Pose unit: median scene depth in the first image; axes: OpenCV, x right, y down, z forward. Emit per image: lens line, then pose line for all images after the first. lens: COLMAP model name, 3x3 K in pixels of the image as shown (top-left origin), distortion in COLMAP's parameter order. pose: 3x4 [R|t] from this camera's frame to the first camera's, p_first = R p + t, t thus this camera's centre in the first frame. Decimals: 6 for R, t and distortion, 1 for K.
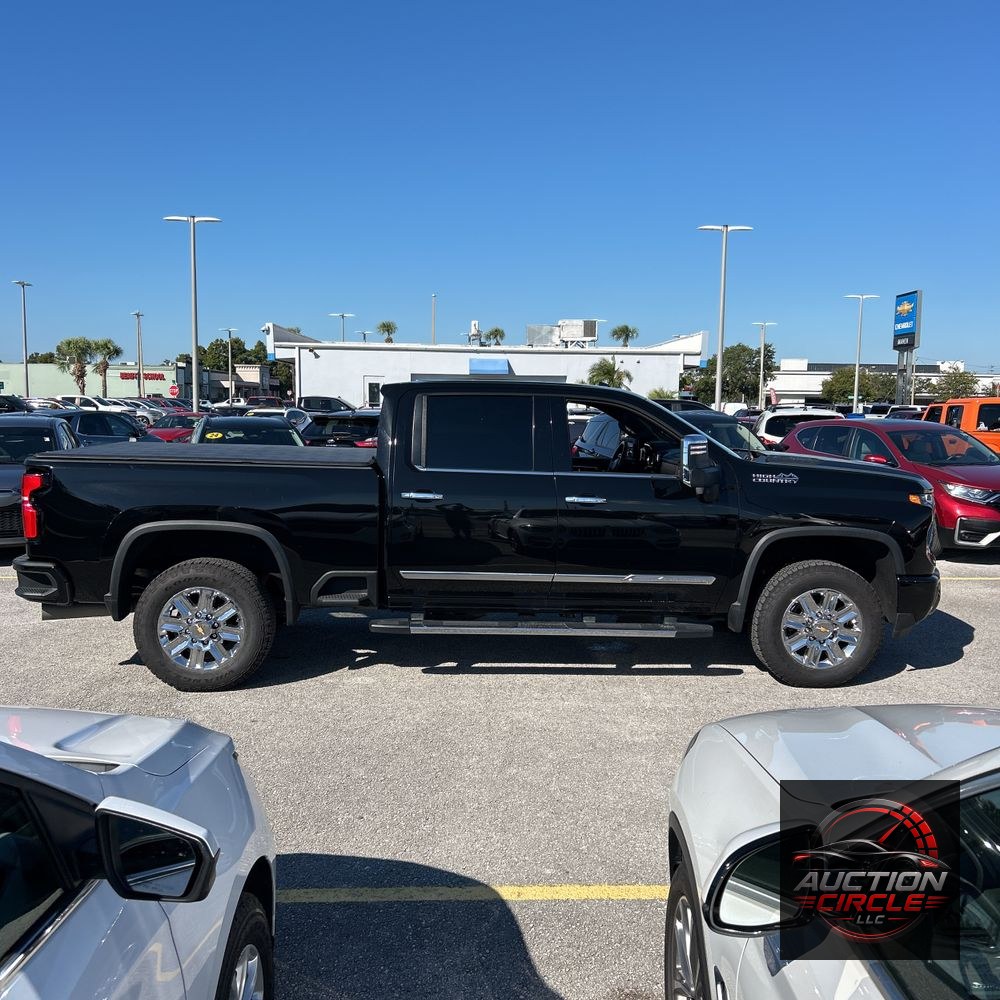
lens RADIAL K [[994.8, 0, 497.9], [0, 994.8, 508.9], [0, 0, 1]] dist [0.107550, -0.232688]
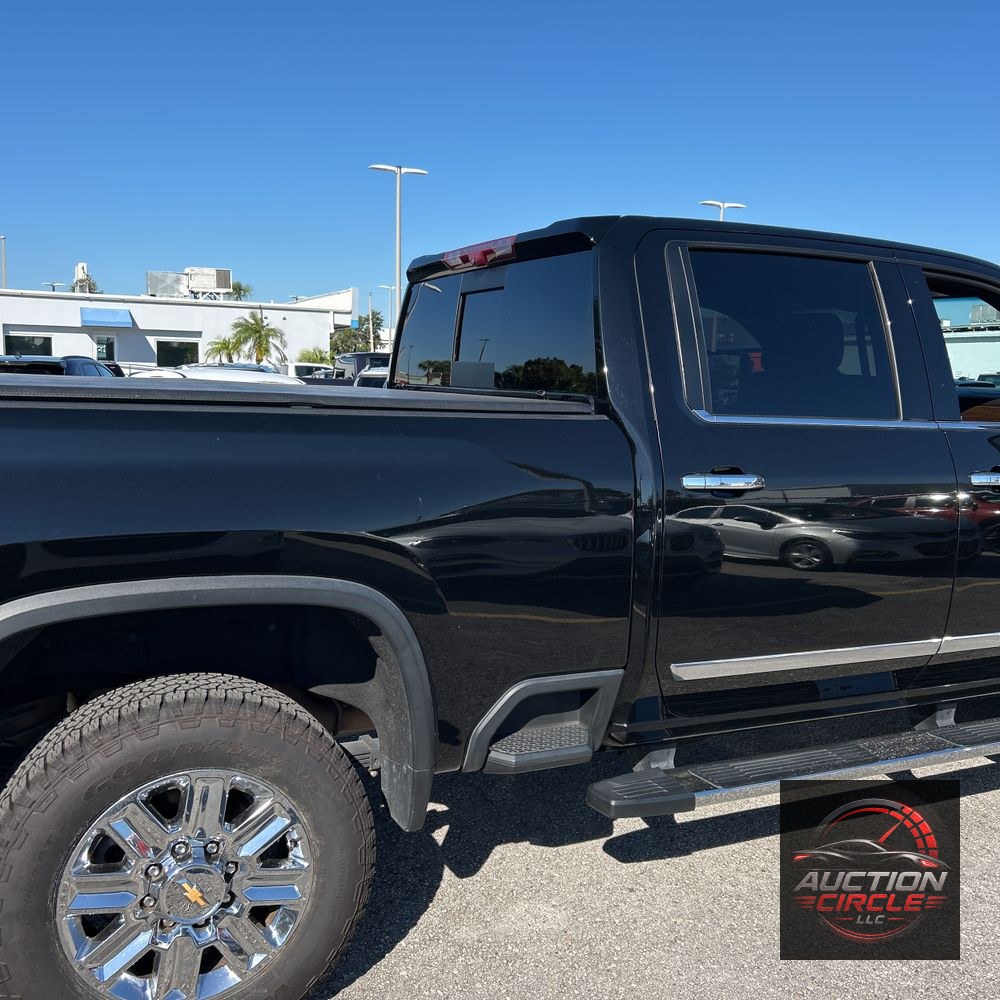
lens RADIAL K [[1016.6, 0, 500.1], [0, 1016.6, 516.3], [0, 0, 1]] dist [0.027458, -0.005048]
pose [[0.921927, -0.042682, 0.385004, -0.296767], [0.029015, 0.998728, 0.041242, -0.017081], [-0.386274, -0.026852, 0.921993, 0.580386]]
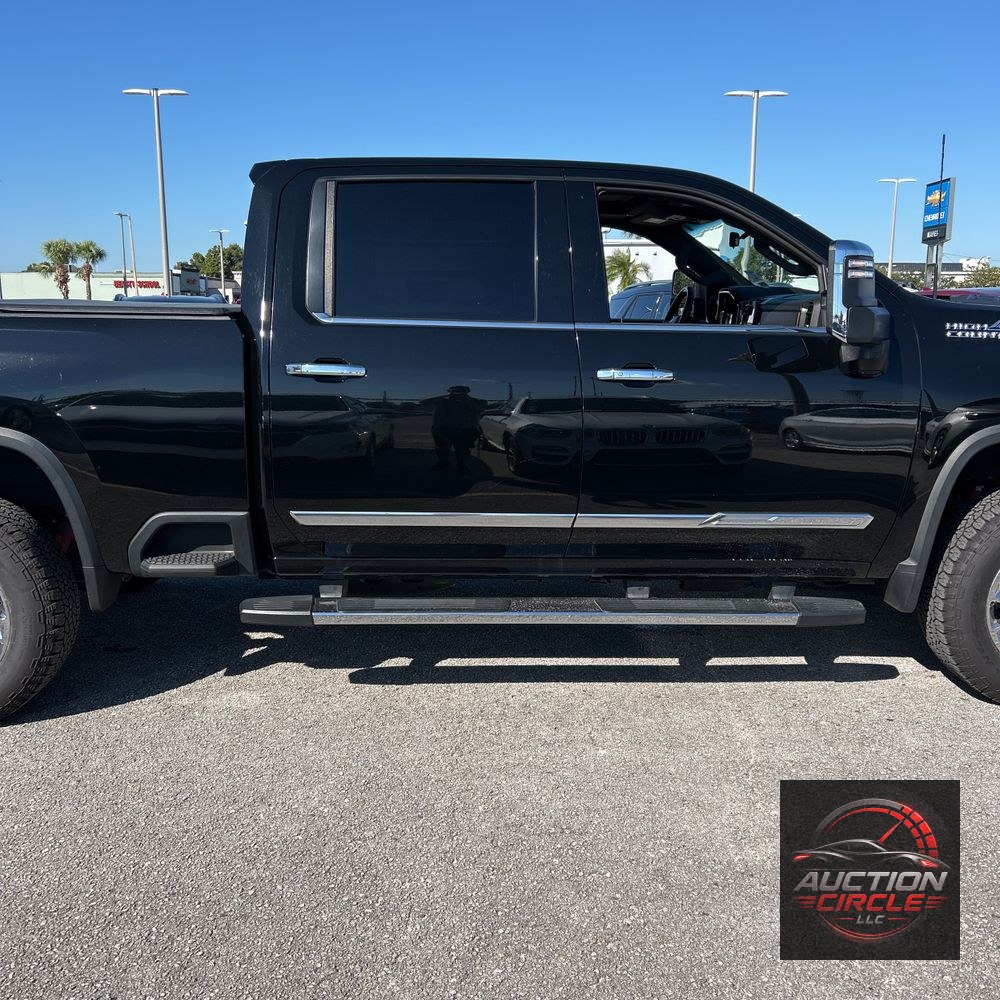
lens RADIAL K [[1001.6, 0, 500.0], [0, 1001.6, 500.0], [0, 0, 1]] dist [0.114611, -0.237885]
pose [[0.999919, -0.010551, -0.007111, 0.017432], [0.011089, 0.996697, 0.080443, 0.012329], [0.006239, -0.080516, 0.996734, 0.417597]]
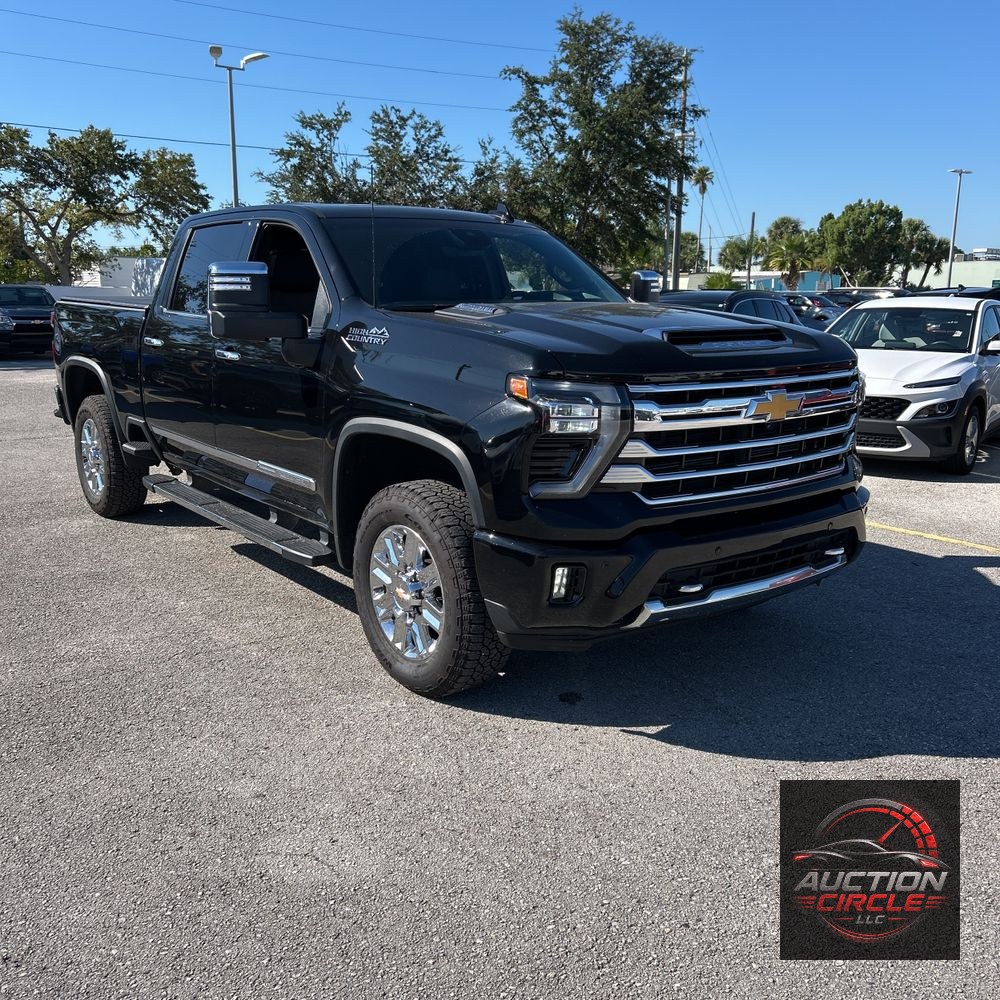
lens RADIAL K [[1001.6, 0, 500.0], [0, 1001.6, 500.0], [0, 0, 1]] dist [0.114611, -0.237885]
pose [[0.570509, 0.159396, -0.805675, 0.767421], [-0.088685, 0.987206, 0.132511, -0.018489], [0.816489, -0.004147, 0.577346, 0.658979]]
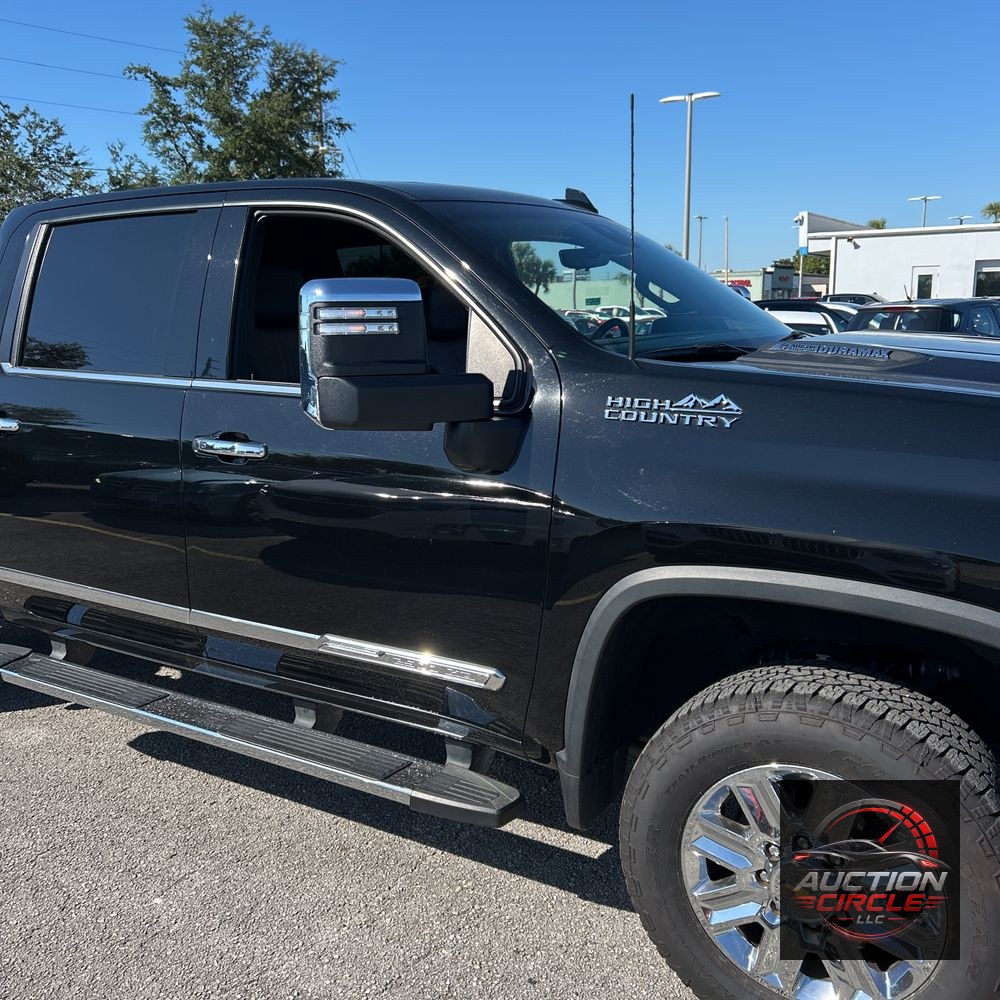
lens RADIAL K [[1012.2, 0, 475.0], [0, 1012.2, 501.9], [0, 0, 1]] dist [0.017426, 0.000359]
pose [[0.827343, 0.082318, -0.555633, 0.379351], [-0.036720, 0.995013, 0.092737, -0.026834], [0.560496, -0.056322, 0.826240, 0.638975]]
